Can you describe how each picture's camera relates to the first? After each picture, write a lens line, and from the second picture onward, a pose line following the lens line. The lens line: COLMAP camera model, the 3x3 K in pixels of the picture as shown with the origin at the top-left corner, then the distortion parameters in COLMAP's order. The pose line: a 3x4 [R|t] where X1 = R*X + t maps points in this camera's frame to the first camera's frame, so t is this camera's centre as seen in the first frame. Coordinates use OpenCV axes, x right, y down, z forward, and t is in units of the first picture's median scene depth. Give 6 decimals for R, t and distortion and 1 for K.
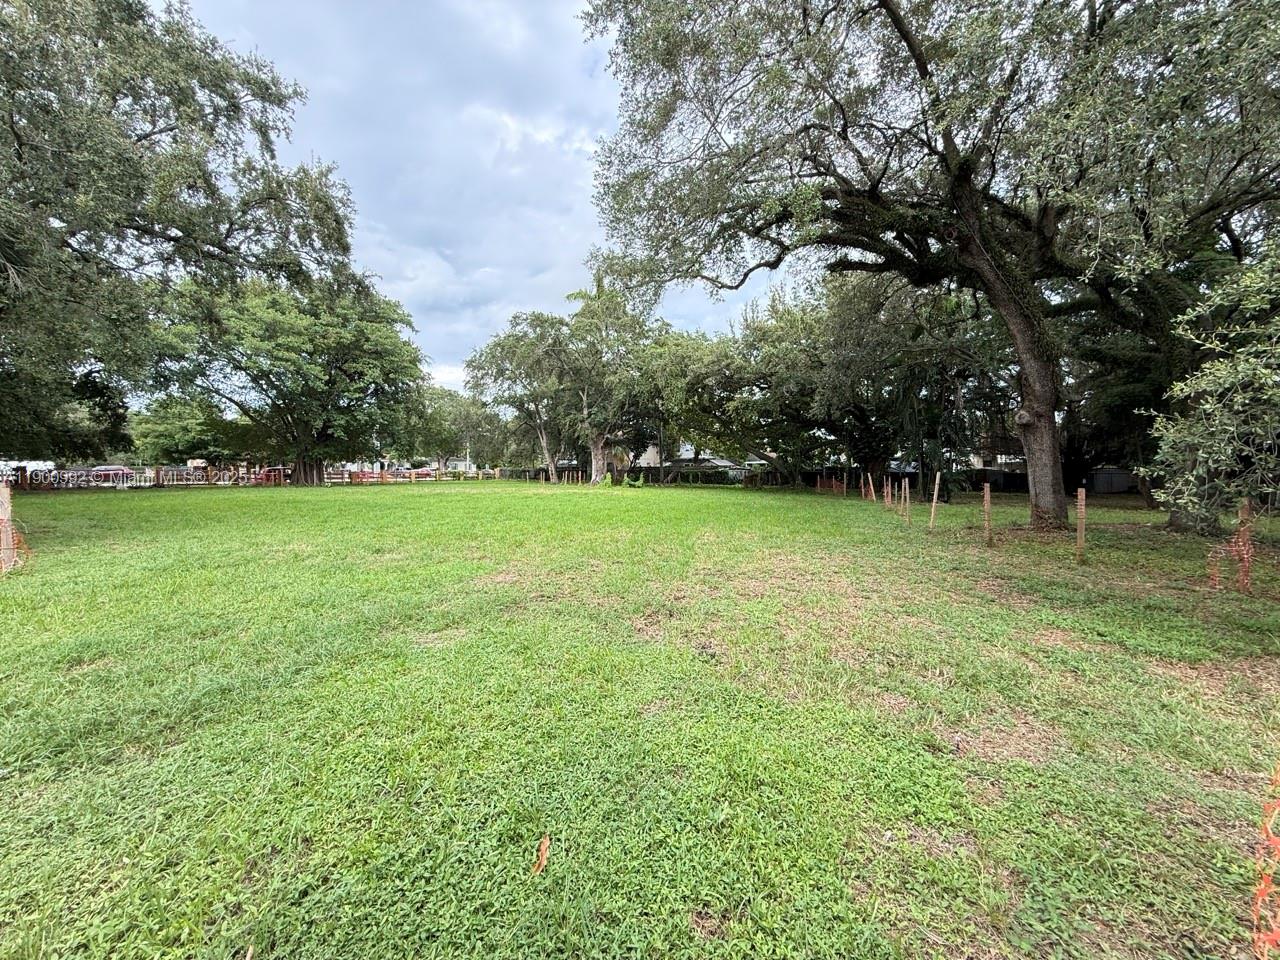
lens RADIAL K [[509.4, 0, 640.8], [0, 509.4, 477.9], [0, 0, 1]] dist [-0.000389, 0.000315]
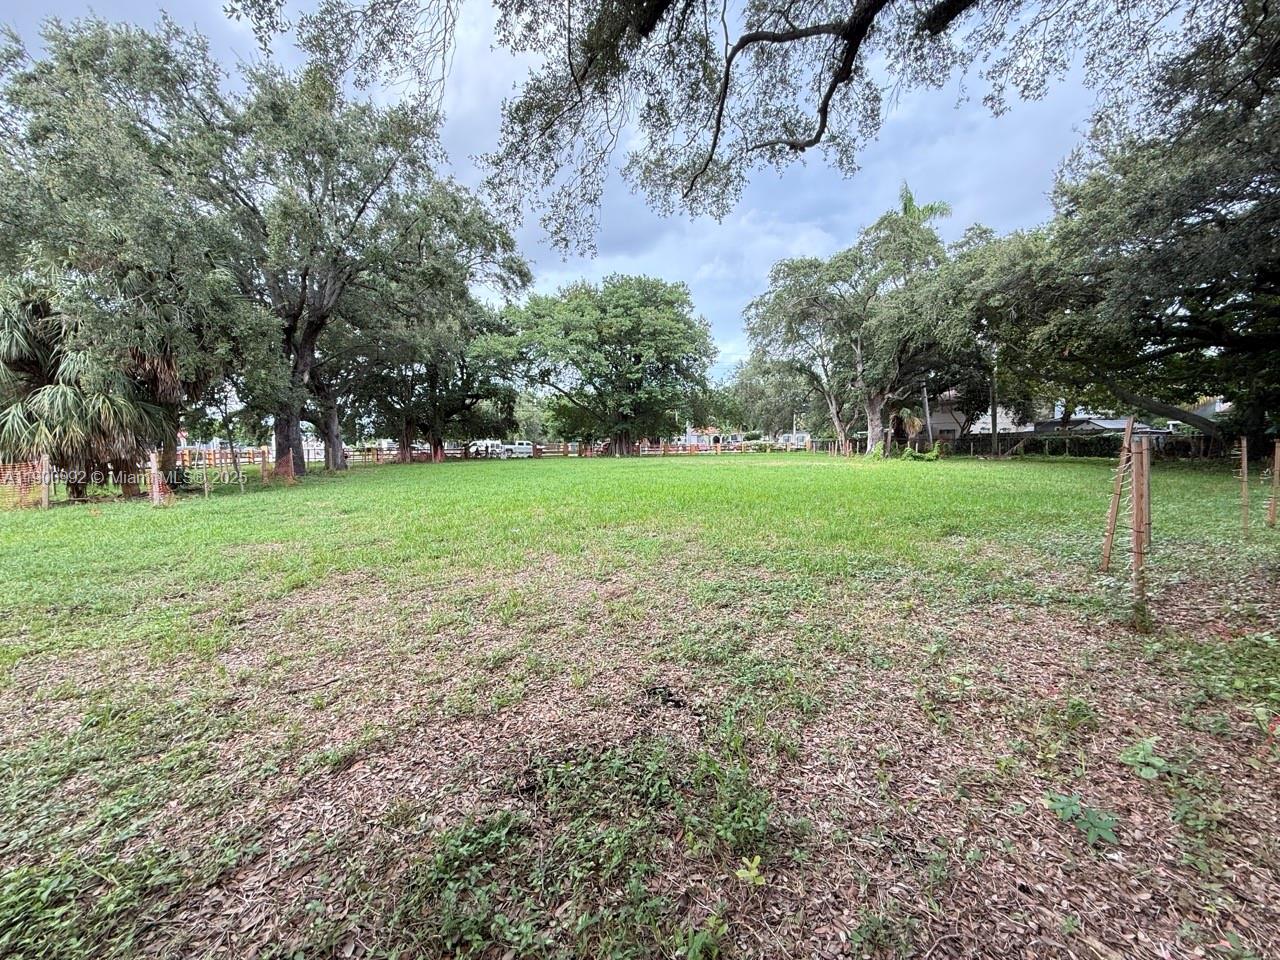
lens RADIAL K [[509.4, 0, 639.6], [0, 509.4, 479.6], [0, 0, 1]] dist [-0.000389, 0.000315]
pose [[0.750937, 0.033537, -0.659522, 0.493252], [0.003751, 0.998477, 0.055044, 0.008901], [0.660363, -0.043808, 0.749667, 0.403496]]
